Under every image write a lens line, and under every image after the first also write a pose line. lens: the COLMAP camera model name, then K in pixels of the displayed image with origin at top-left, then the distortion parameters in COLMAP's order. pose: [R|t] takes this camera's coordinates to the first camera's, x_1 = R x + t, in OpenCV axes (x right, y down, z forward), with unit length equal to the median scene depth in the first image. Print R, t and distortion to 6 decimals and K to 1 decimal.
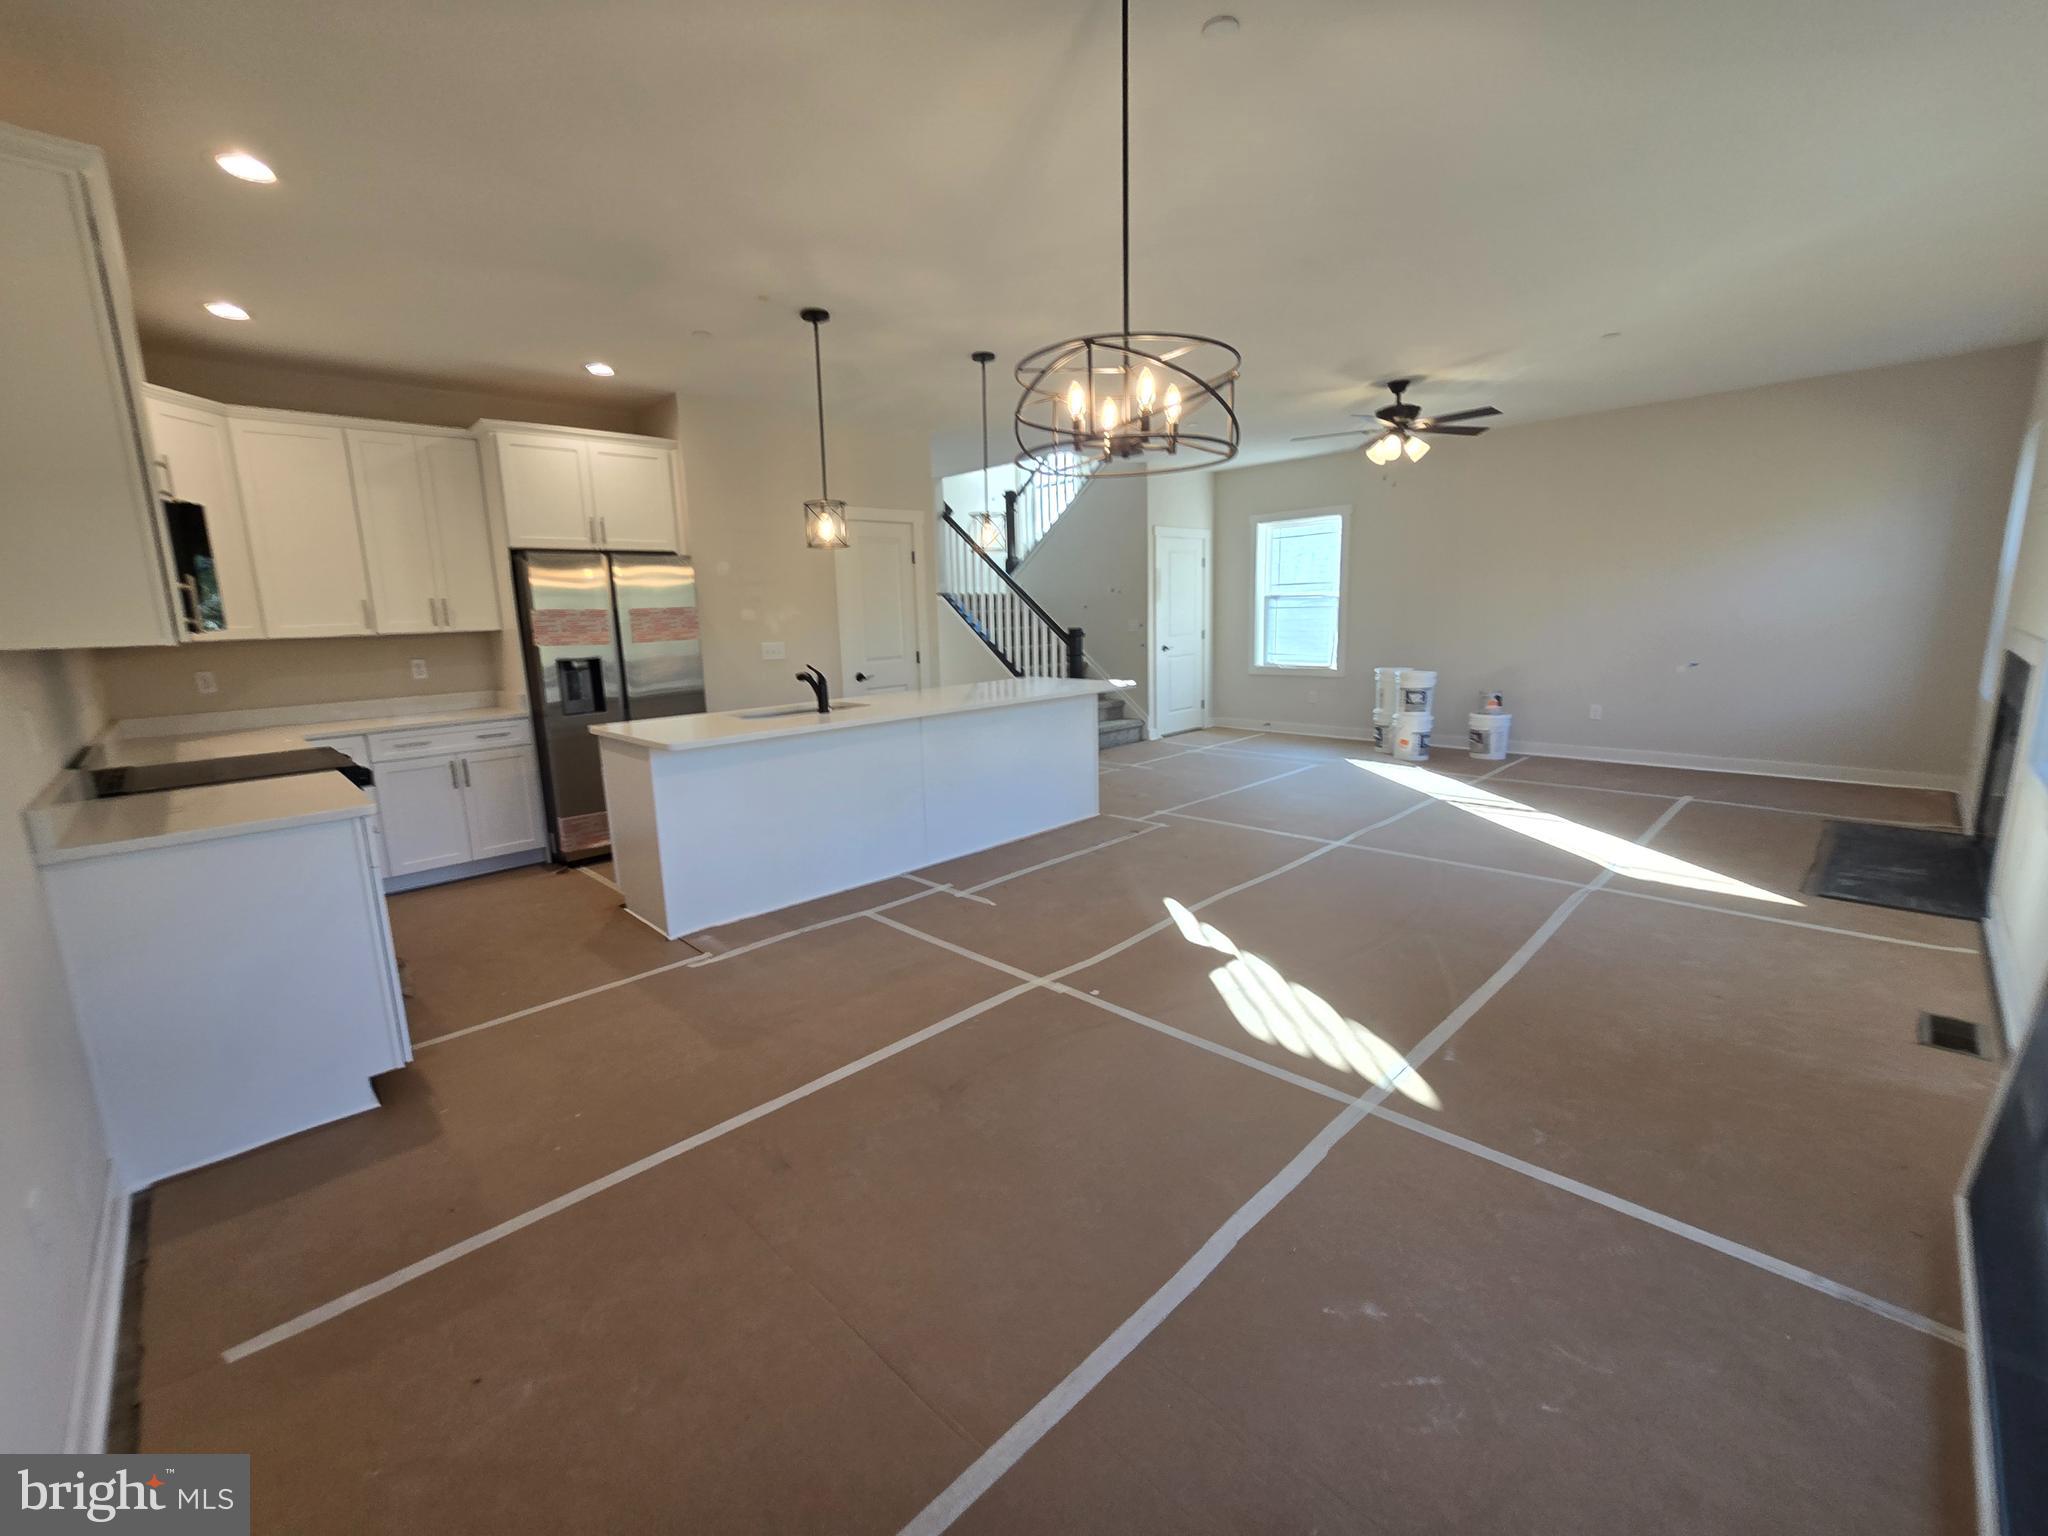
lens RADIAL K [[845.4, 0, 1010.7], [0, 845.4, 771.1], [0, 0, 1]] dist [-0.001268, -0.000338]
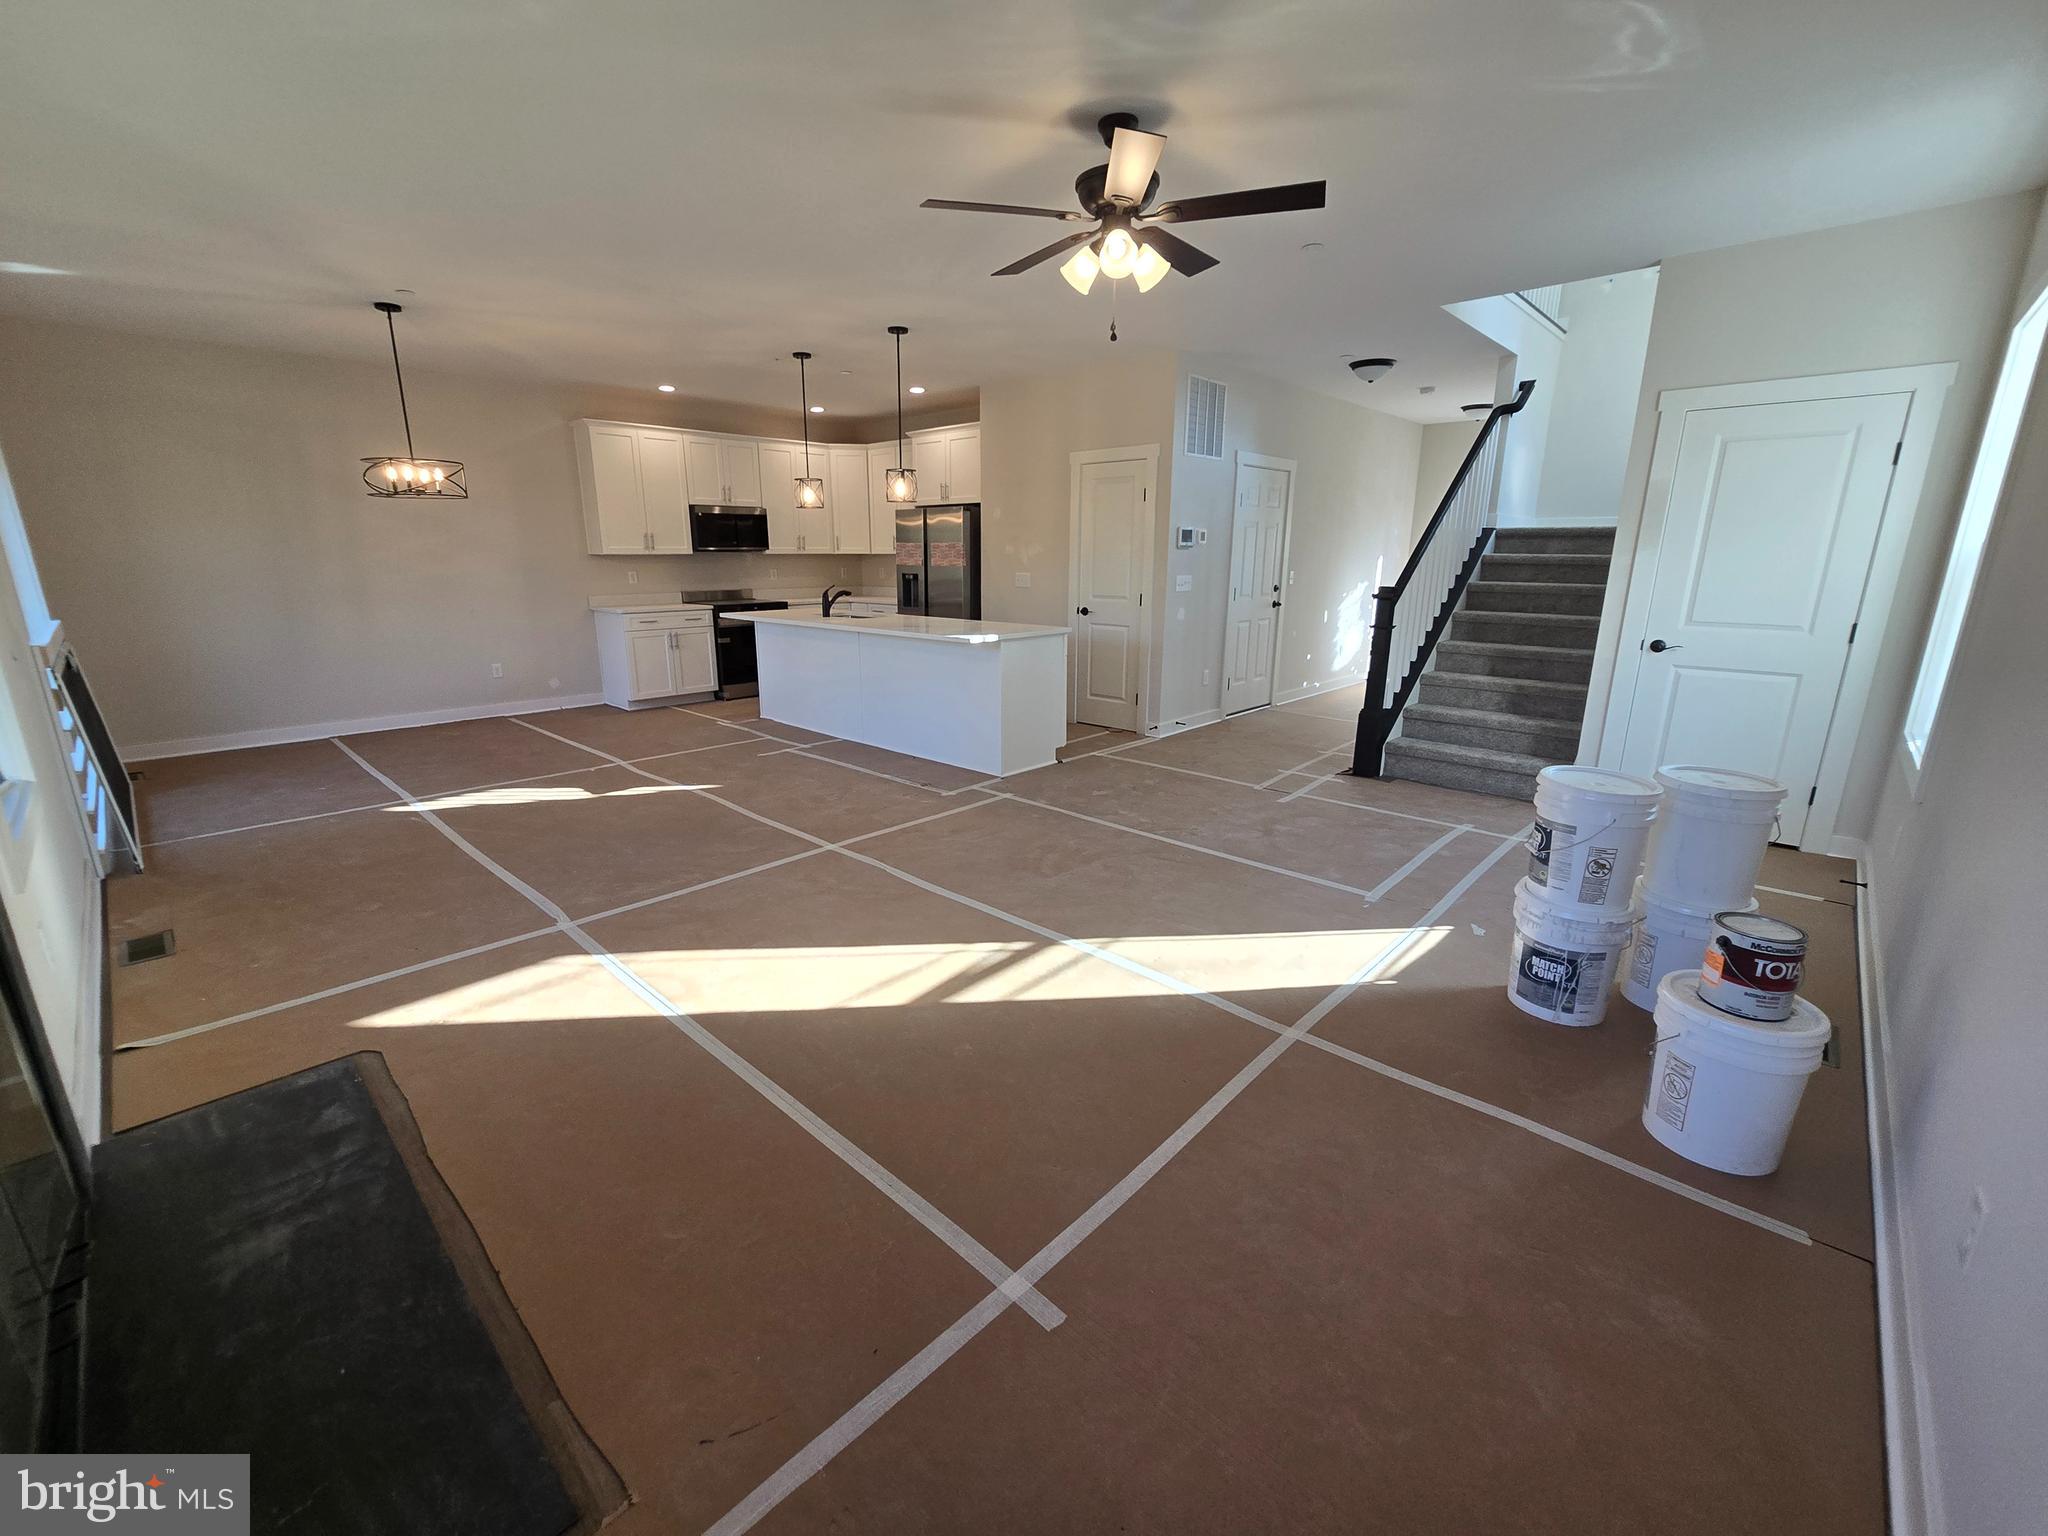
lens RADIAL K [[845.4, 0, 1010.7], [0, 845.4, 771.1], [0, 0, 1]] dist [-0.001268, -0.000338]
pose [[0.047790, 0.285790, -0.957100, 1.253929], [-0.189967, 0.943307, 0.272186, -0.266438], [0.980627, 0.168810, 0.099371, 1.137286]]
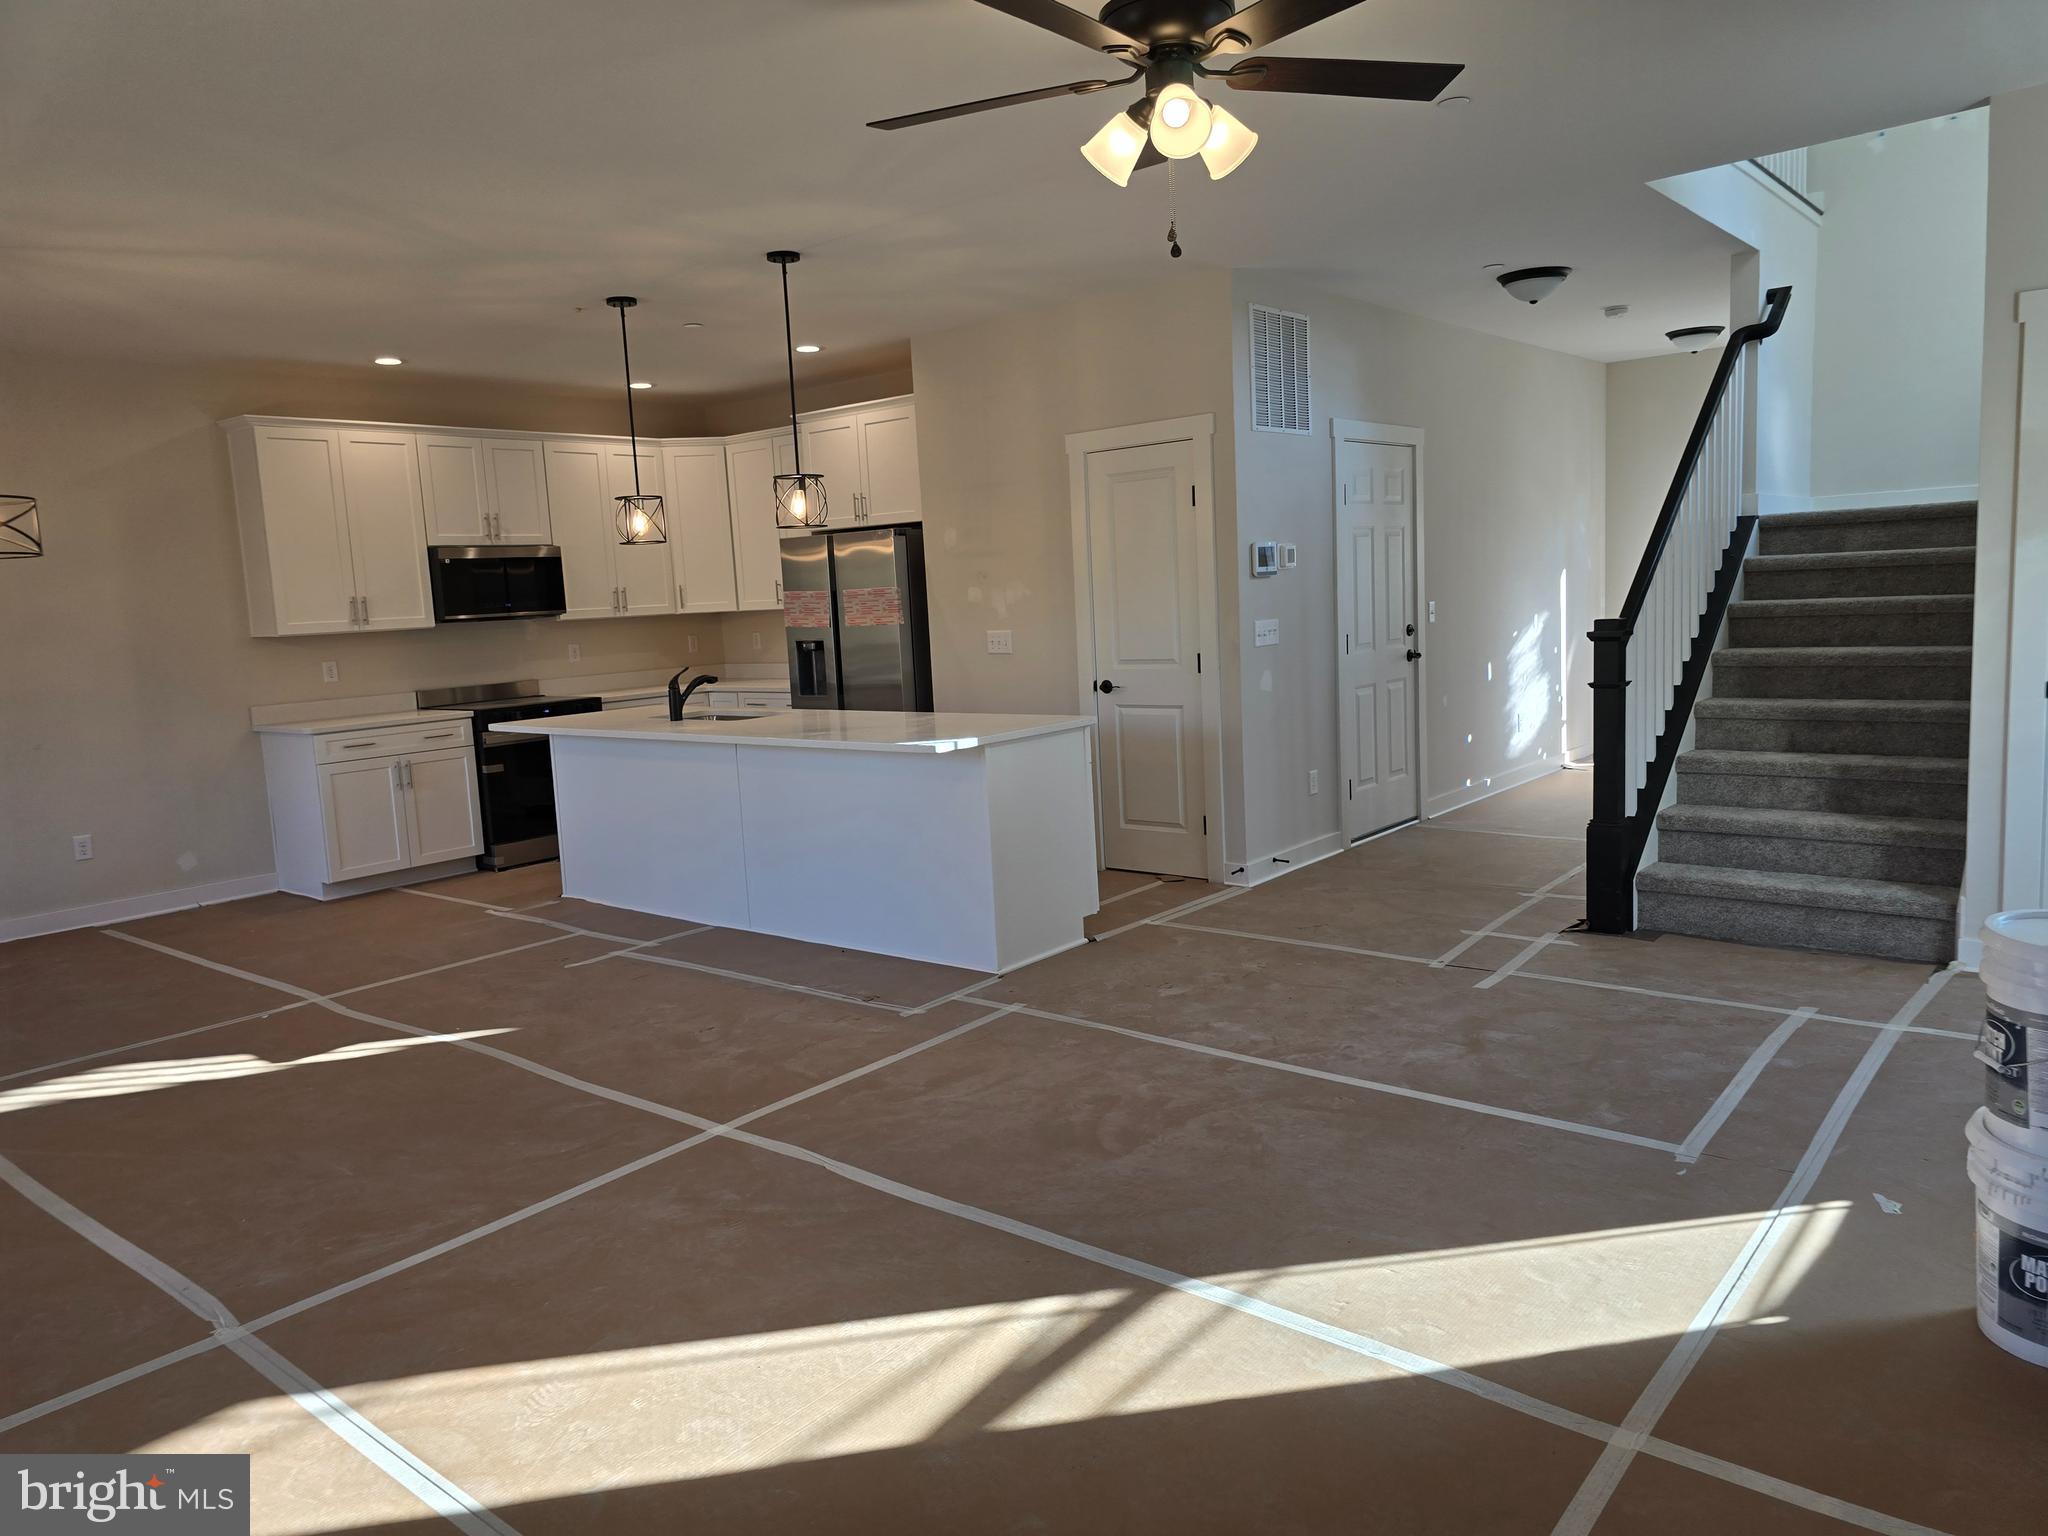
lens RADIAL K [[1386.2, 0, 1036.1], [0, 1386.2, 760.1], [0, 0, 1]] dist [0.066238, -0.052904]
pose [[0.116948, 0.152492, -0.981361, 1.213076], [-0.138519, 0.980987, 0.135927, -0.264917], [0.983431, 0.120041, 0.135847, 1.098929]]
